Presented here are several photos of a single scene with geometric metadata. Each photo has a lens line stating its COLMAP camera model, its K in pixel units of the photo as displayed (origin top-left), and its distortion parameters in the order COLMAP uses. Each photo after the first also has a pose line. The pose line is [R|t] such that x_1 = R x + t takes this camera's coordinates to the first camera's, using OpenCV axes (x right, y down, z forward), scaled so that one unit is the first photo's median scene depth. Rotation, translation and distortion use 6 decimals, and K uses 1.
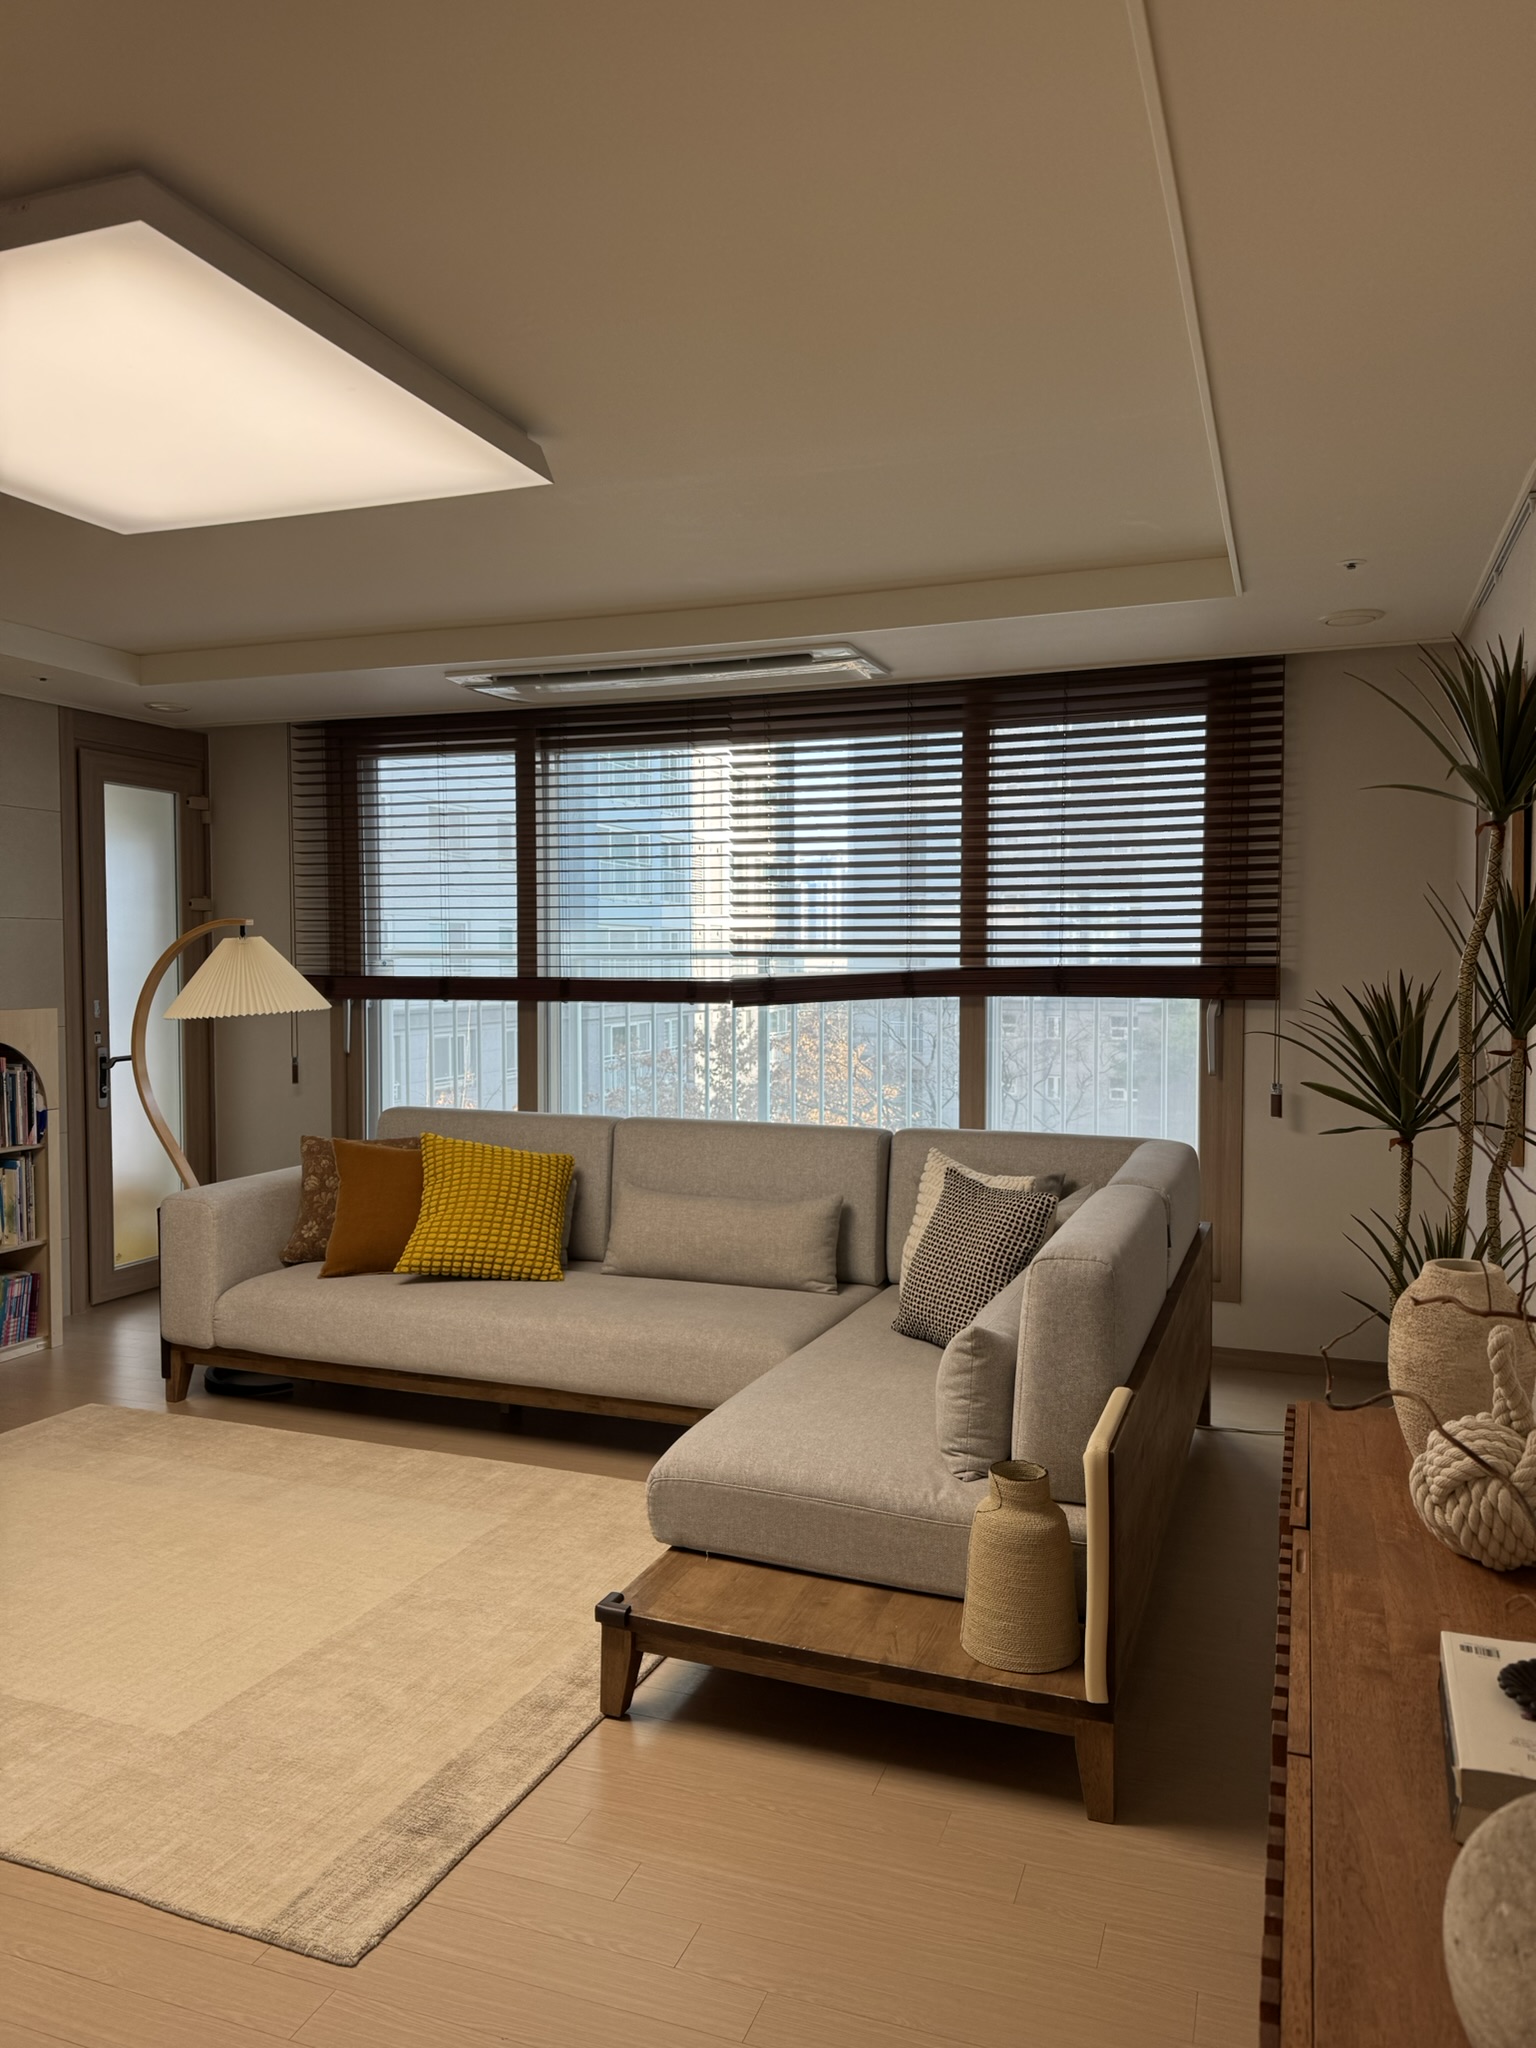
lens RADIAL K [[1413.1, 0, 786.4], [0, 1413.1, 1033.6], [0, 0, 1]] dist [-0.001620, -0.028412]
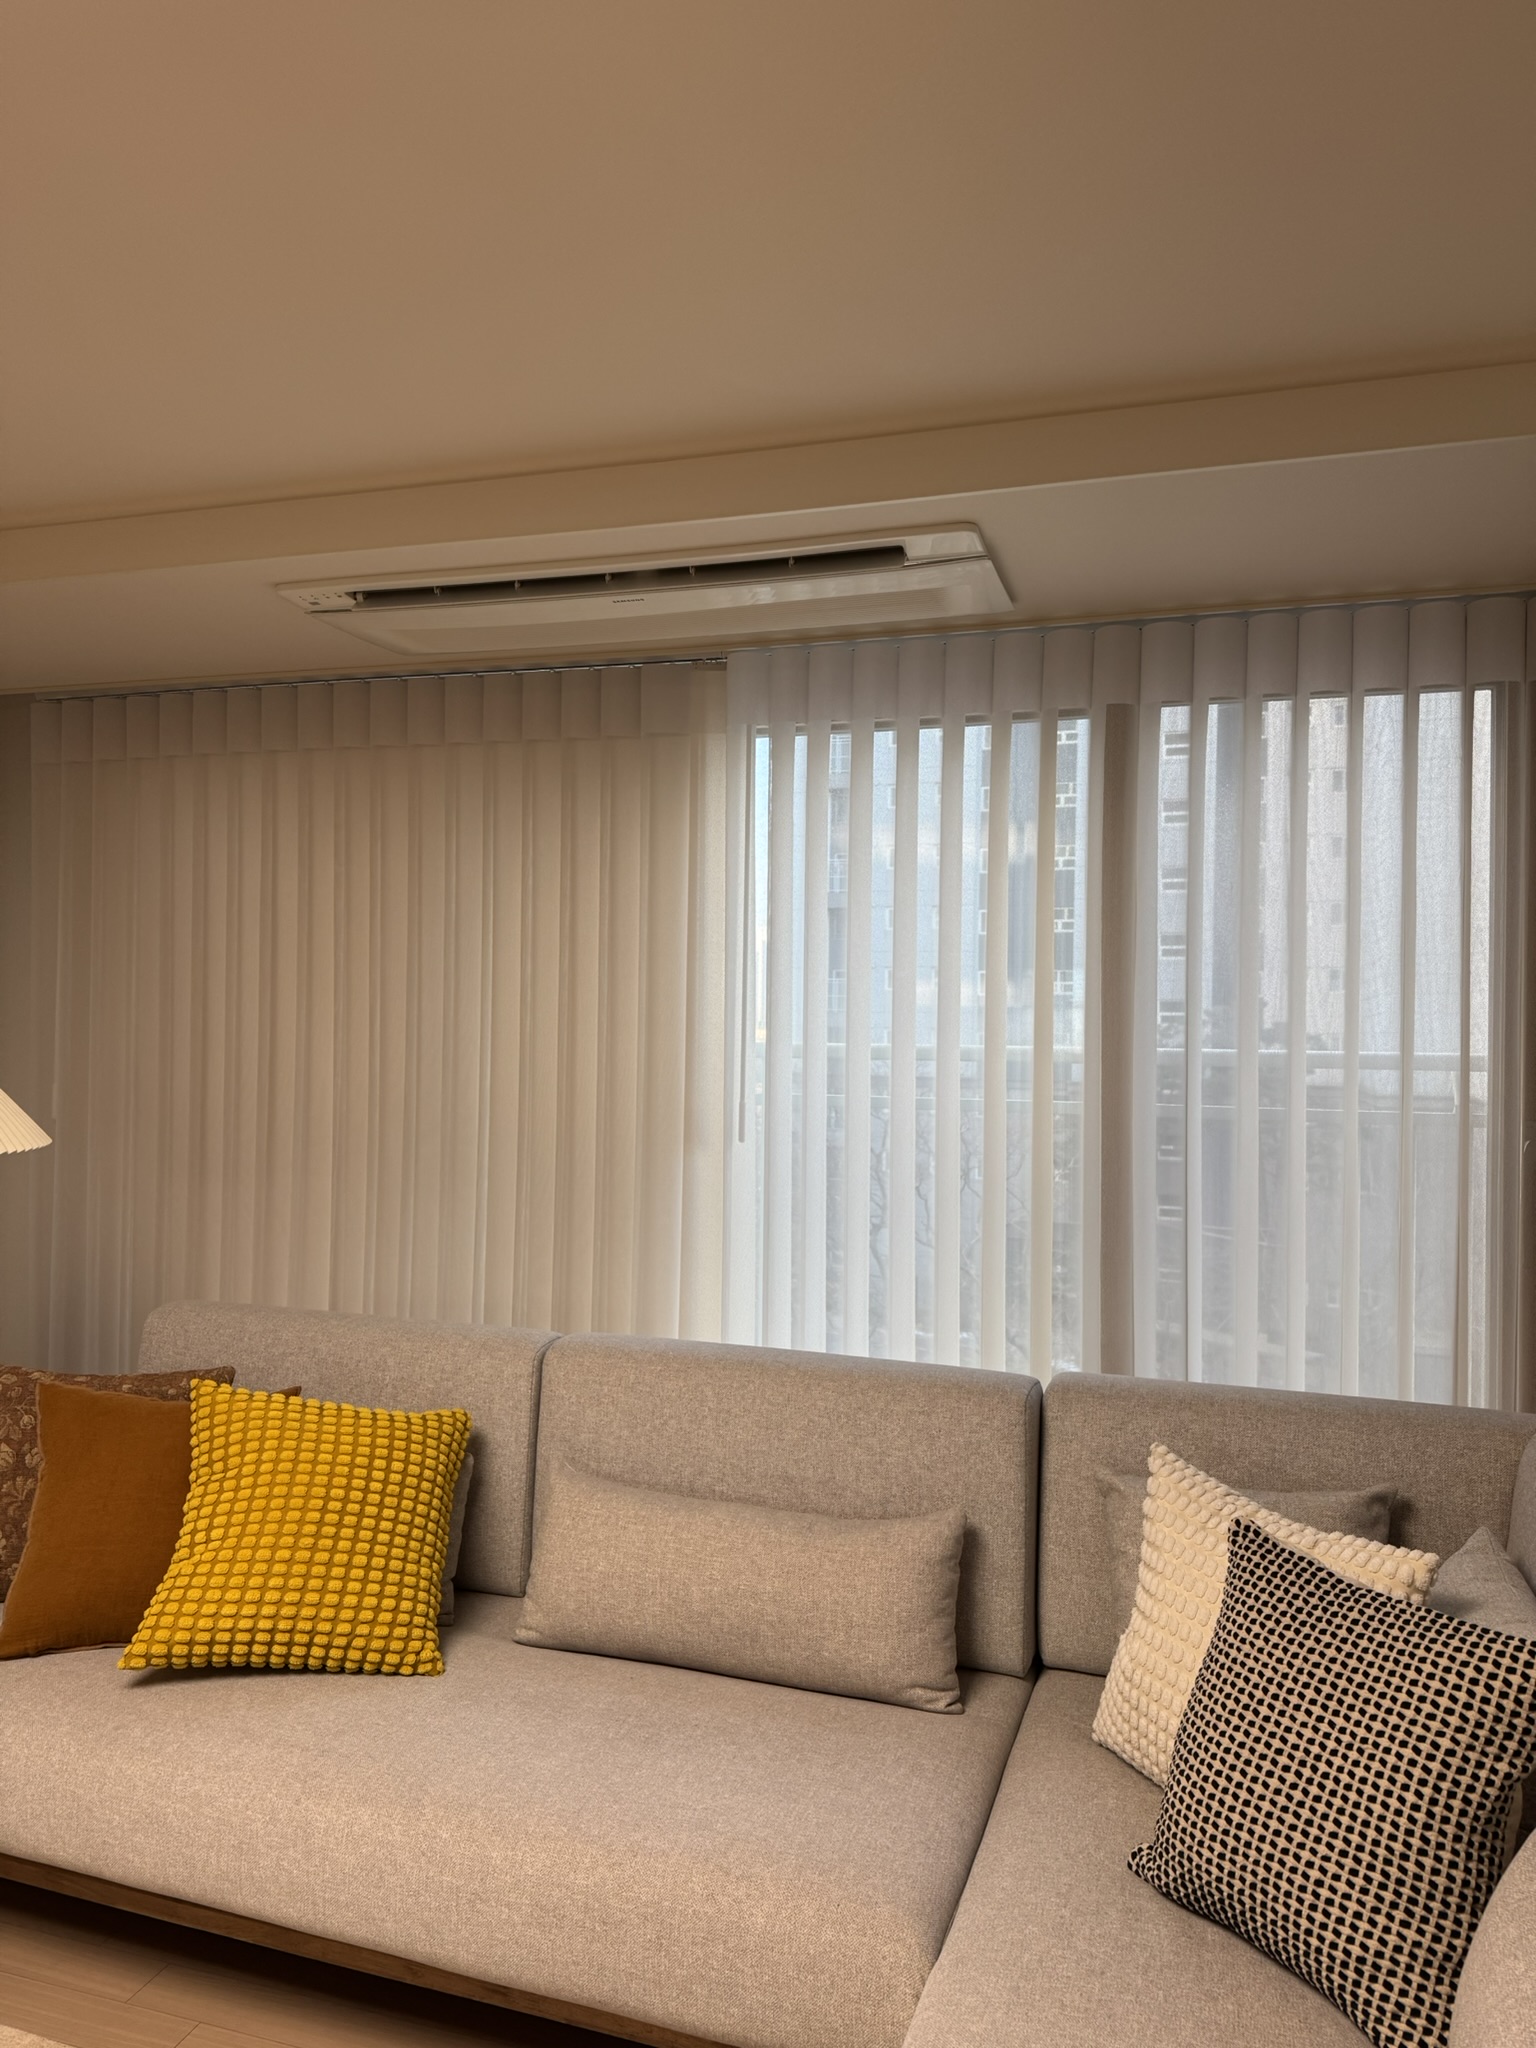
lens RADIAL K [[1462.5, 0, 761.0], [0, 1462.5, 1006.7], [0, 0, 1]] dist [-0.034291, 0.002409]
pose [[0.999292, 0.012106, 0.035635, -0.083343], [-0.009678, 0.997670, -0.067530, -0.055527], [-0.036369, 0.067137, 0.997081, 0.596011]]
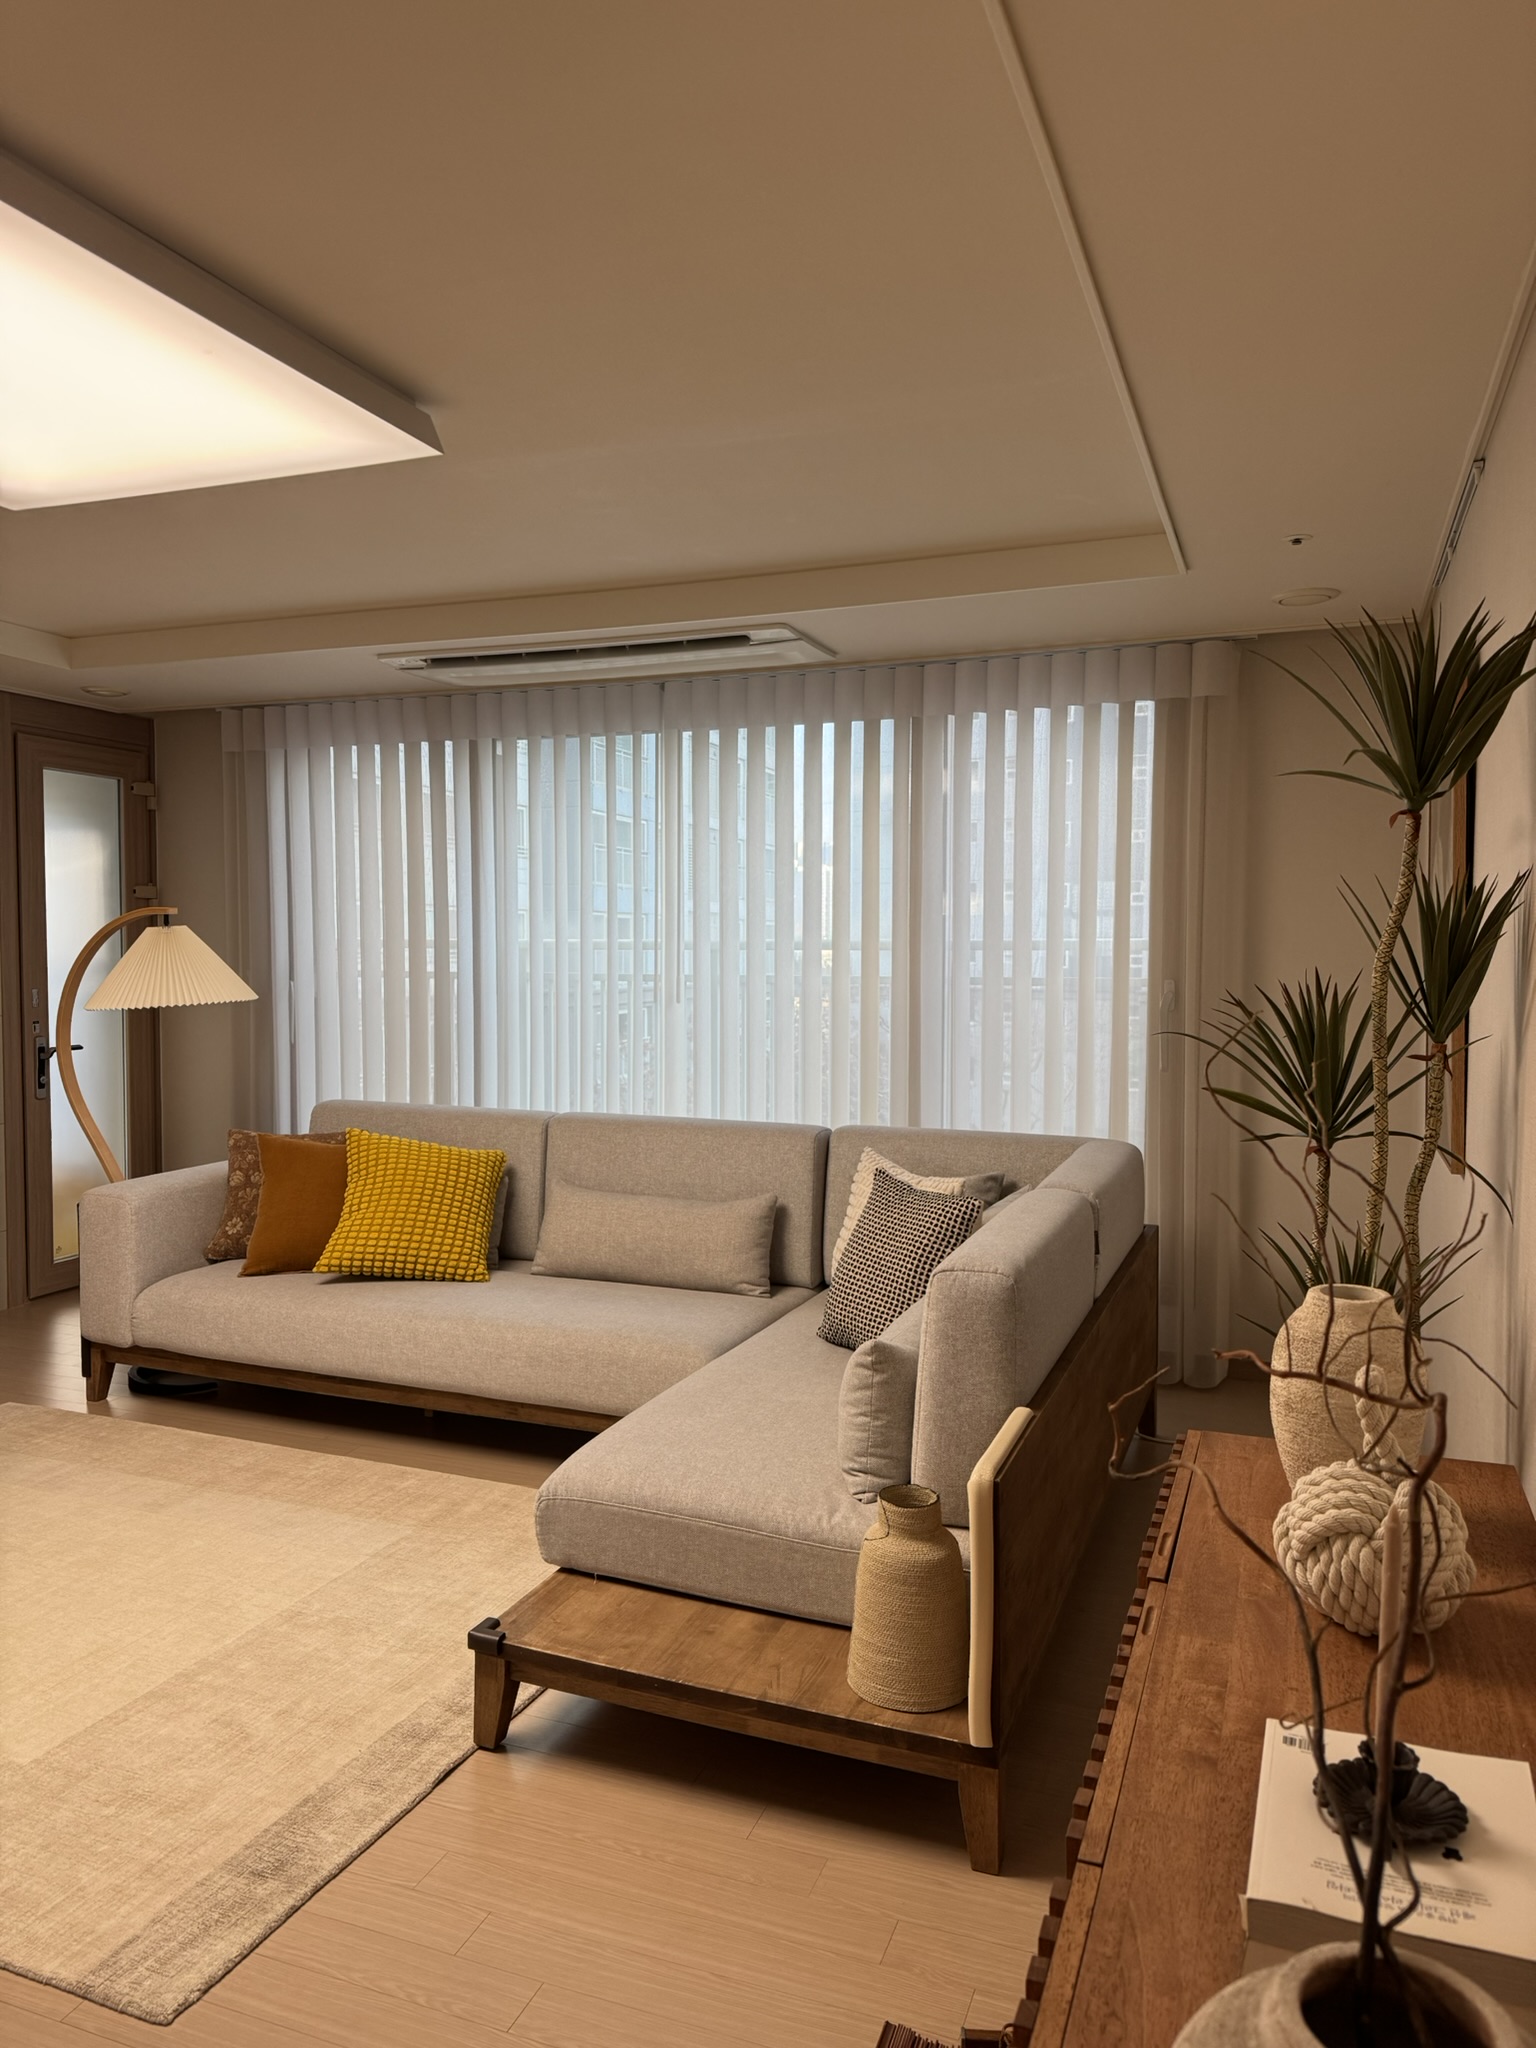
lens RADIAL K [[1417.9, 0, 768.0], [0, 1417.9, 1024.0], [0, 0, 1]] dist [-0.017032, -0.006932]
pose [[0.999903, 0.003798, -0.013400, 0.063661], [-0.003769, 0.999991, 0.002141, -0.006326], [0.013408, -0.002091, 0.999908, 0.041664]]
